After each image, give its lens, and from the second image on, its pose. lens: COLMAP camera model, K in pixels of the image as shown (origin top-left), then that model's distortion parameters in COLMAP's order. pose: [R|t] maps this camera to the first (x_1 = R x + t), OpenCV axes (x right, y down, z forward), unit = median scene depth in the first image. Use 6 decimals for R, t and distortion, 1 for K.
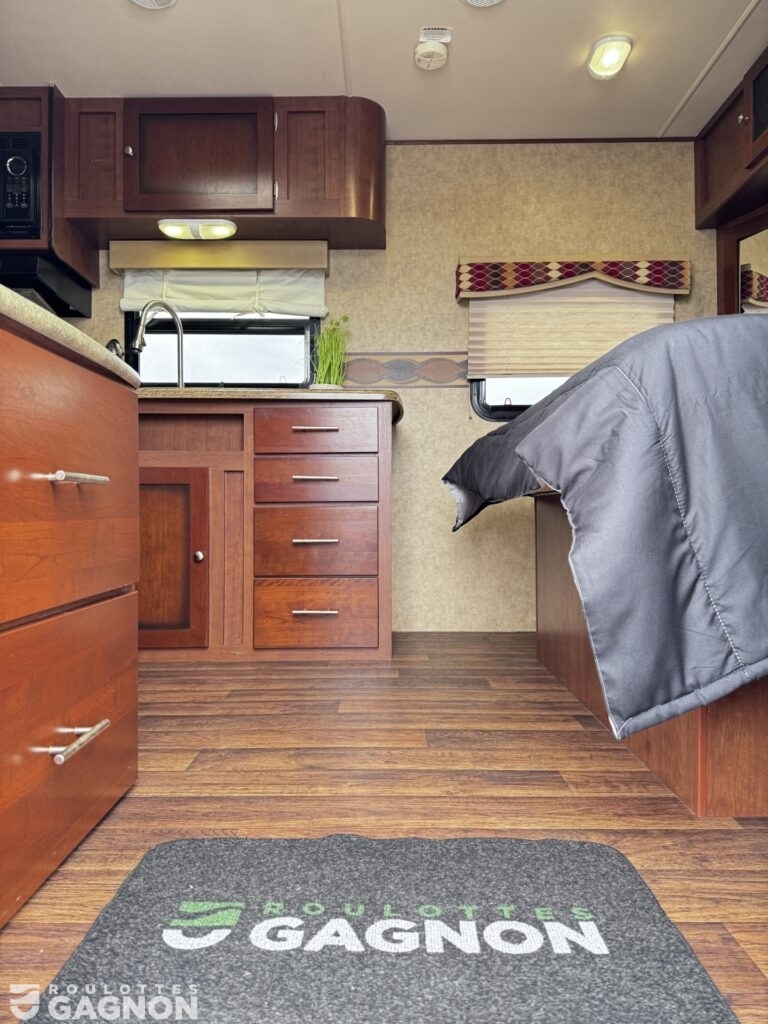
lens RADIAL K [[718.4, 0, 383.5], [0, 718.4, 515.3], [0, 0, 1]] dist [0.094404, -0.138642]
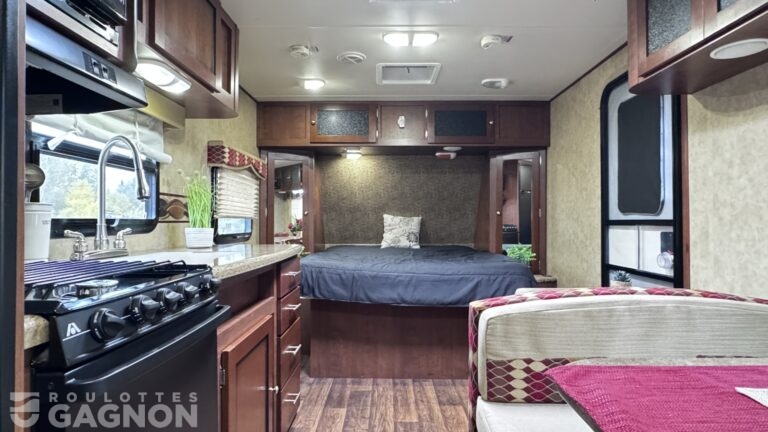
lens RADIAL K [[433.8, 0, 378.9], [0, 433.8, 217.1], [0, 0, 1]] dist [-0.000251, 0.000861]
pose [[0.014874, 0.014469, 0.999785, -0.796468], [-0.004917, 0.999884, -0.014397, -0.181456], [-0.999877, -0.004702, 0.014943, 0.650553]]
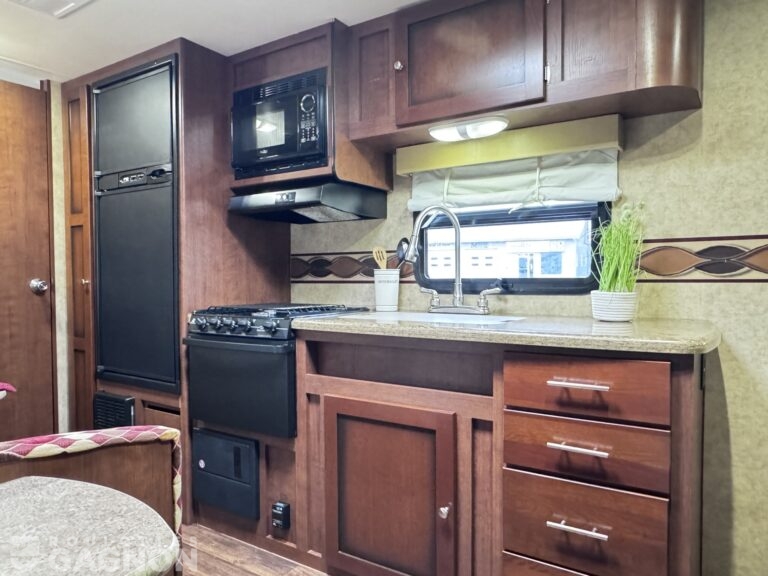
lens RADIAL K [[539.1, 0, 378.1], [0, 539.1, 290.6], [0, 0, 1]] dist [0.000810, 0.001242]
pose [[0.835497, 0.013621, -0.549326, 0.034582], [0.007728, 0.999303, 0.036533, -0.196758], [0.549440, -0.034769, 0.834809, 0.320661]]
